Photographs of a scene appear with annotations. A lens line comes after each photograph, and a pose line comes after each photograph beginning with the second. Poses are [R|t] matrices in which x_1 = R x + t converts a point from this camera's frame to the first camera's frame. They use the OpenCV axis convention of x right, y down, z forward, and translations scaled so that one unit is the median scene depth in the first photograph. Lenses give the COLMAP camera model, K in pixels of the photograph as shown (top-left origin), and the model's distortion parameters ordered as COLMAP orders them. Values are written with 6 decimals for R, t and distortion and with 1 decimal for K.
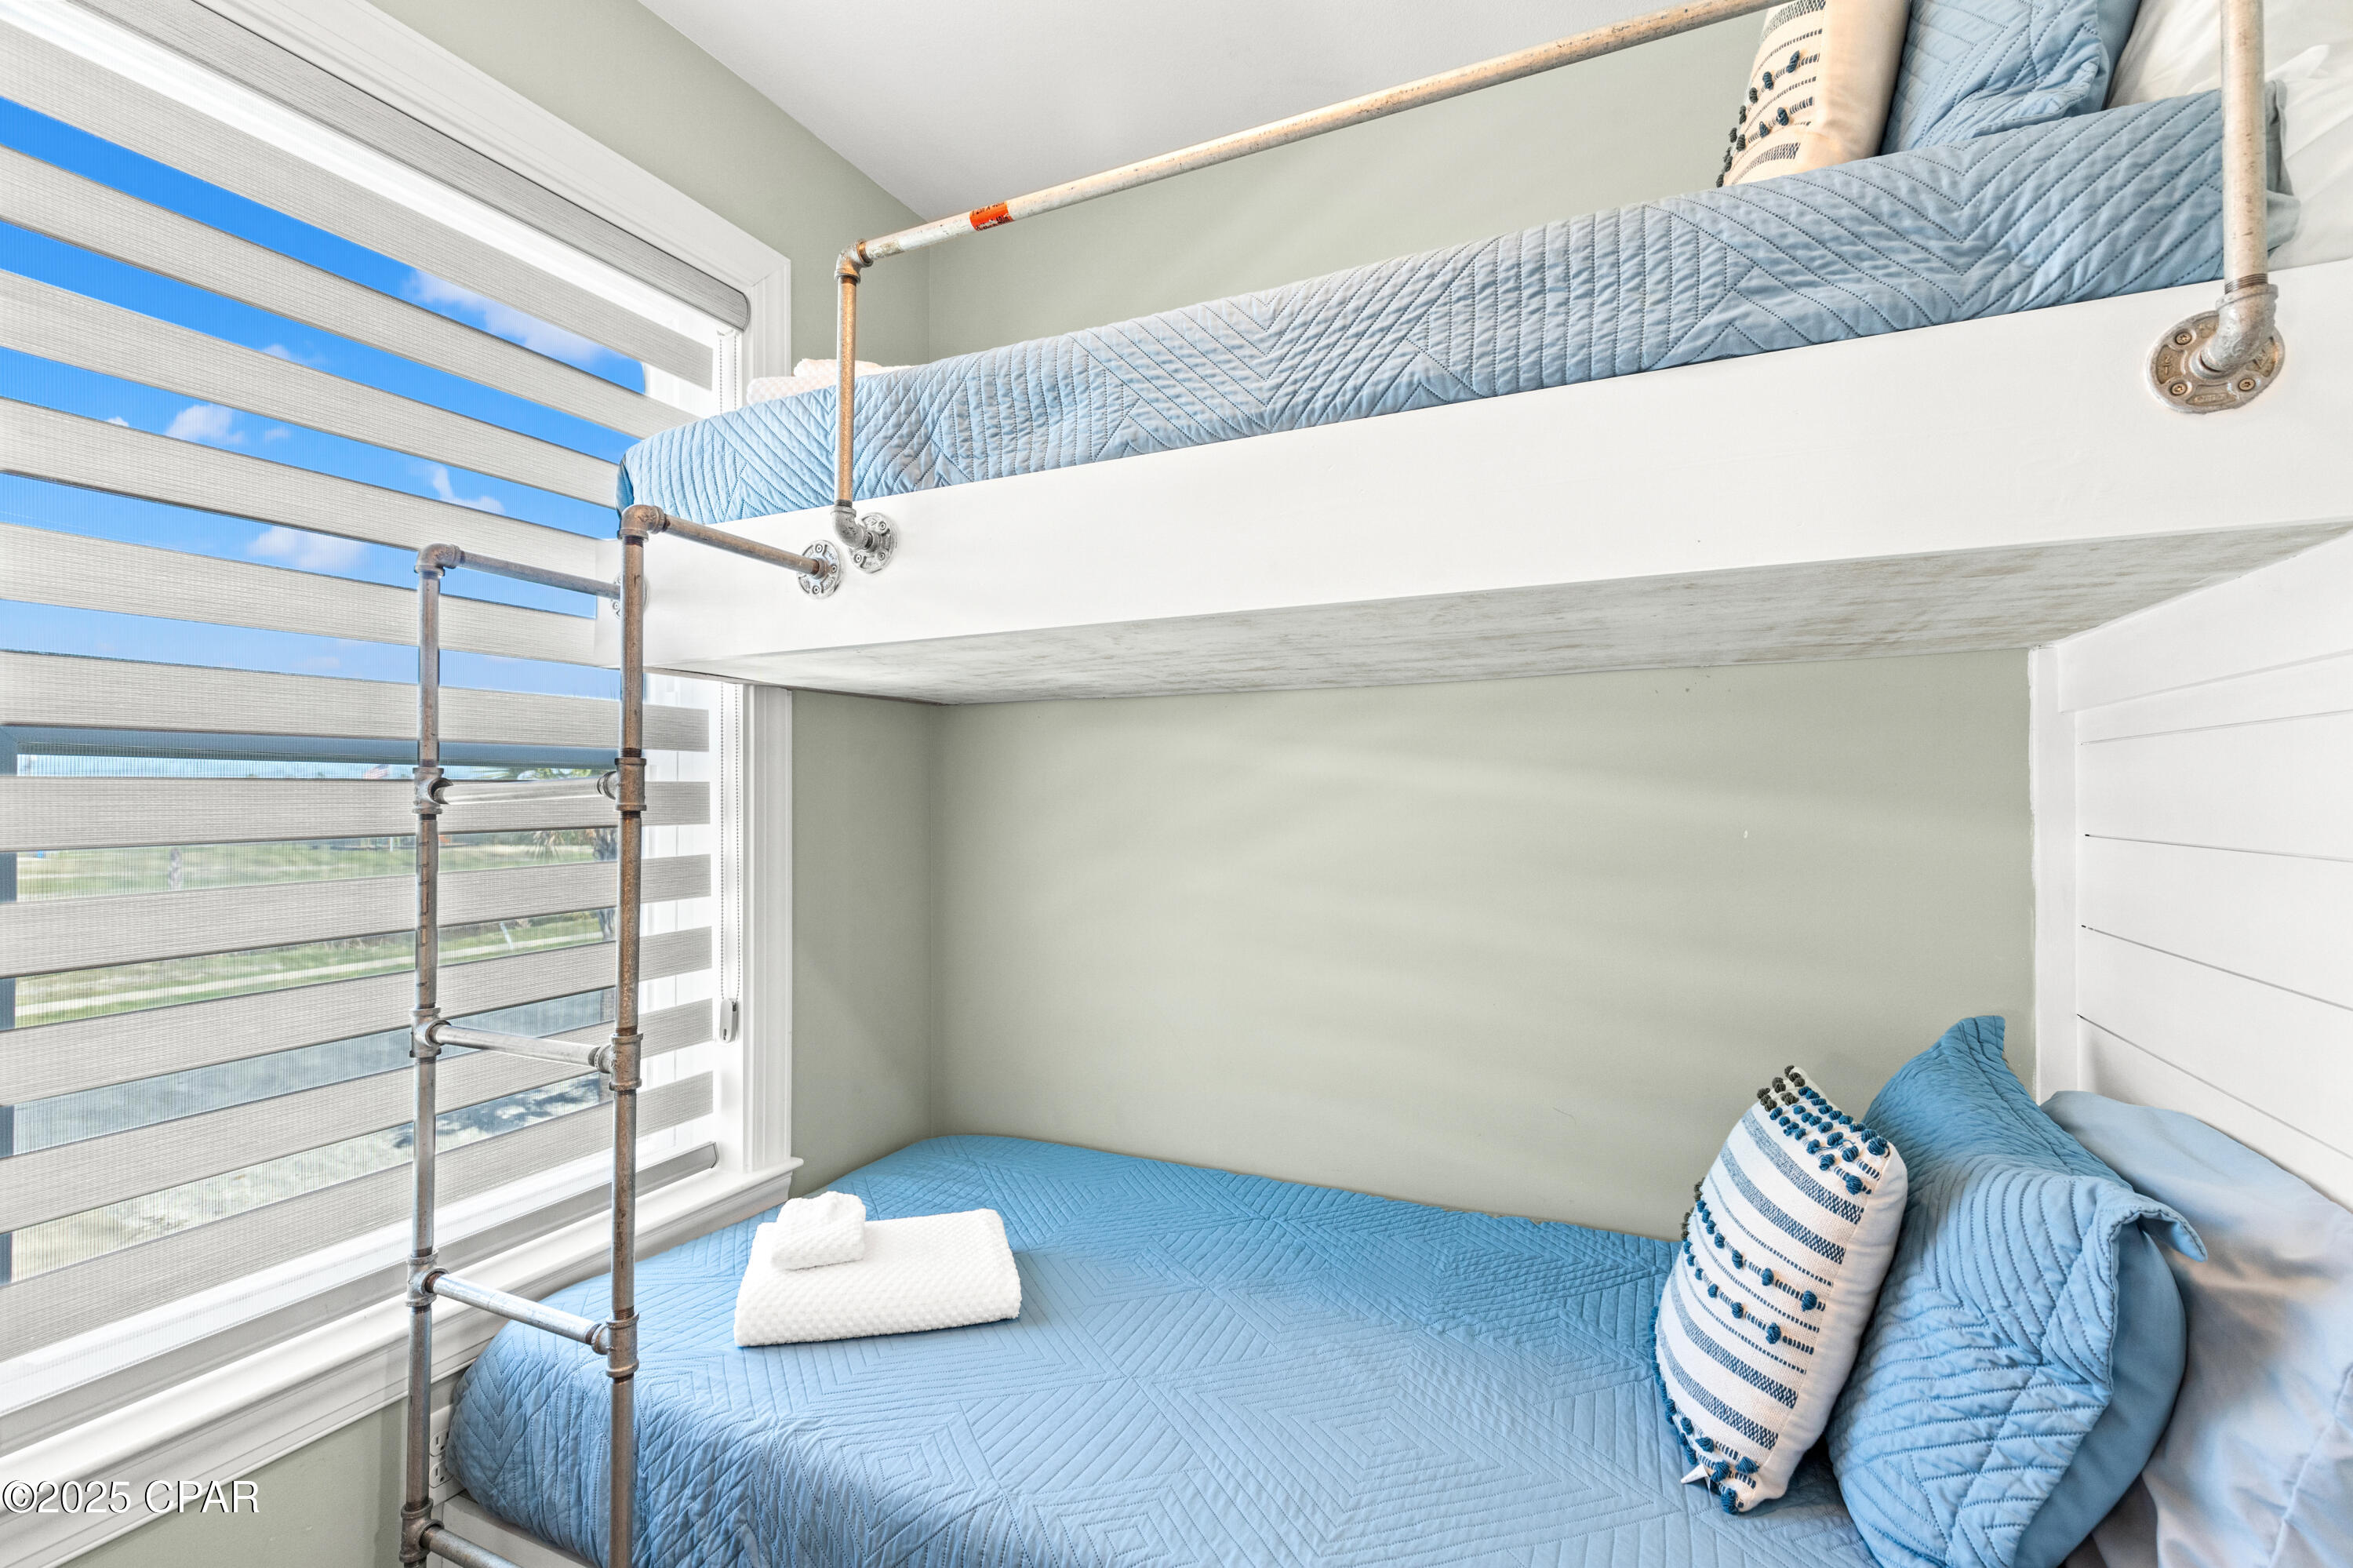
lens RADIAL K [[1061.1, 0, 1168.9], [0, 1061.1, 791.8], [0, 0, 1]] dist [0.010982, -0.001907]
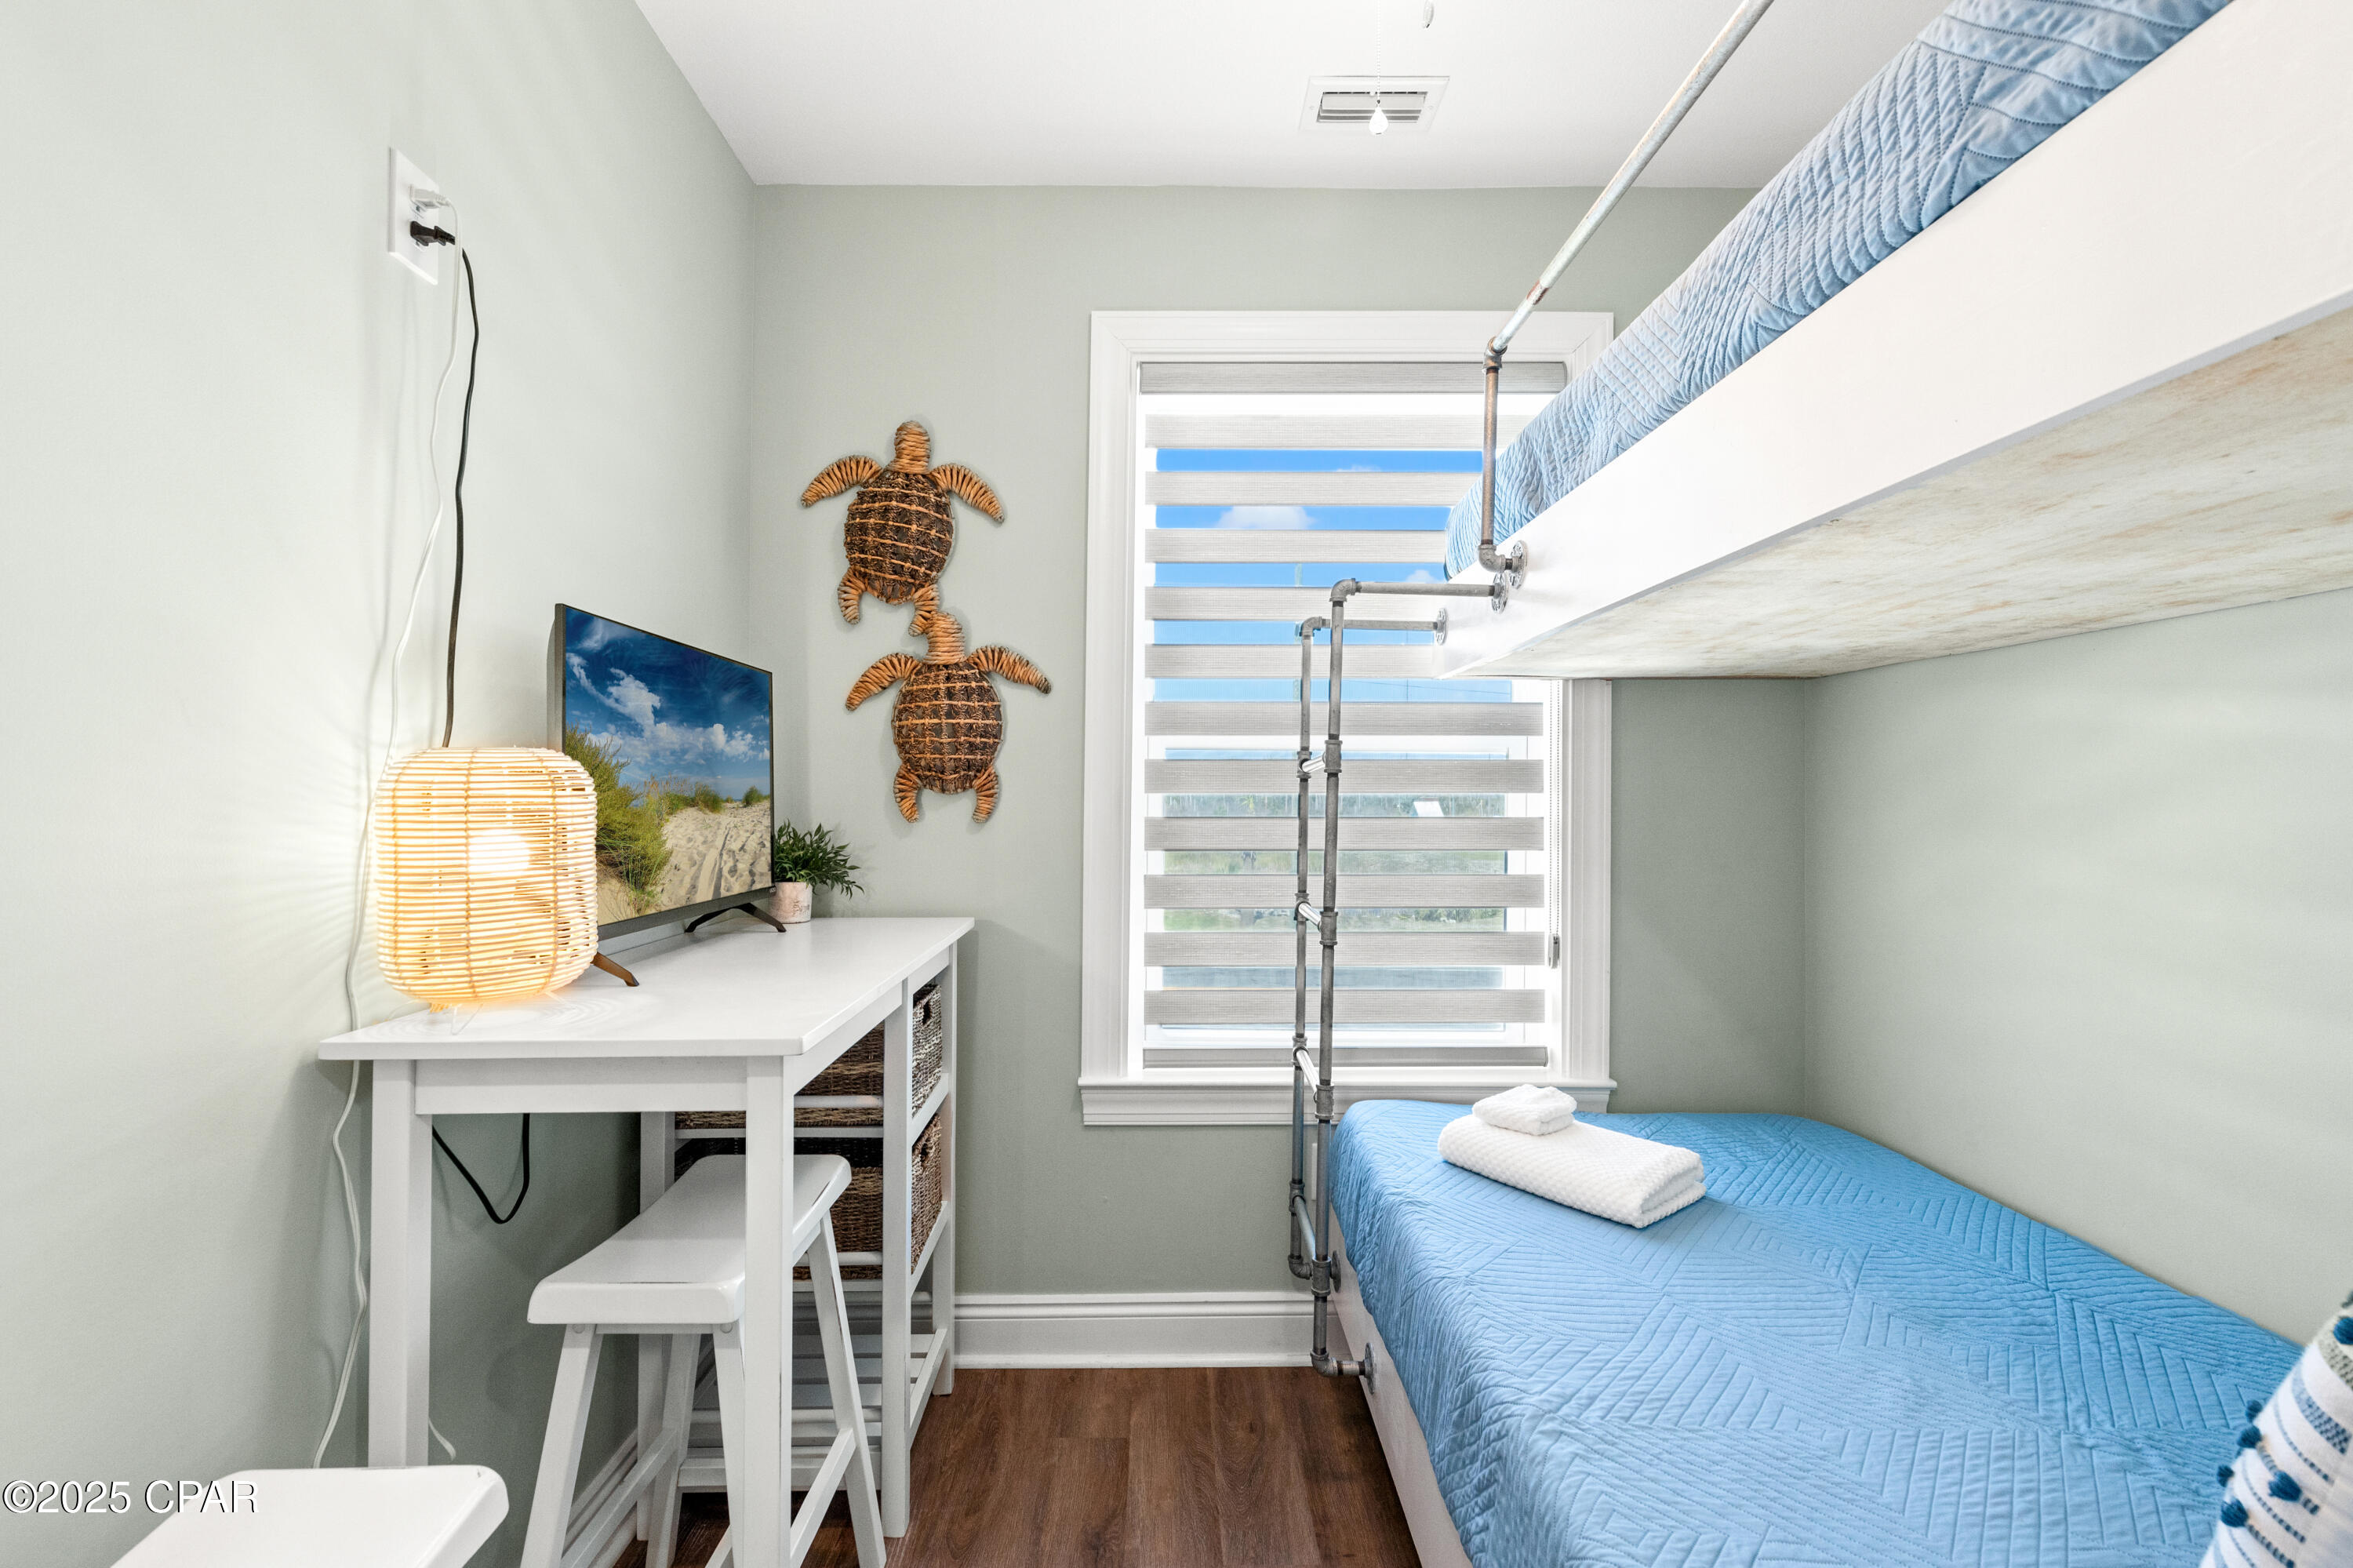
lens RADIAL K [[1061.1, 0, 1168.9], [0, 1061.1, 791.8], [0, 0, 1]] dist [0.010982, -0.001907]
pose [[0.438712, 0.004196, -0.898618, 0.838901], [-0.004241, 0.999988, 0.002599, 0.044707], [0.898618, 0.002671, 0.438724, 0.079913]]
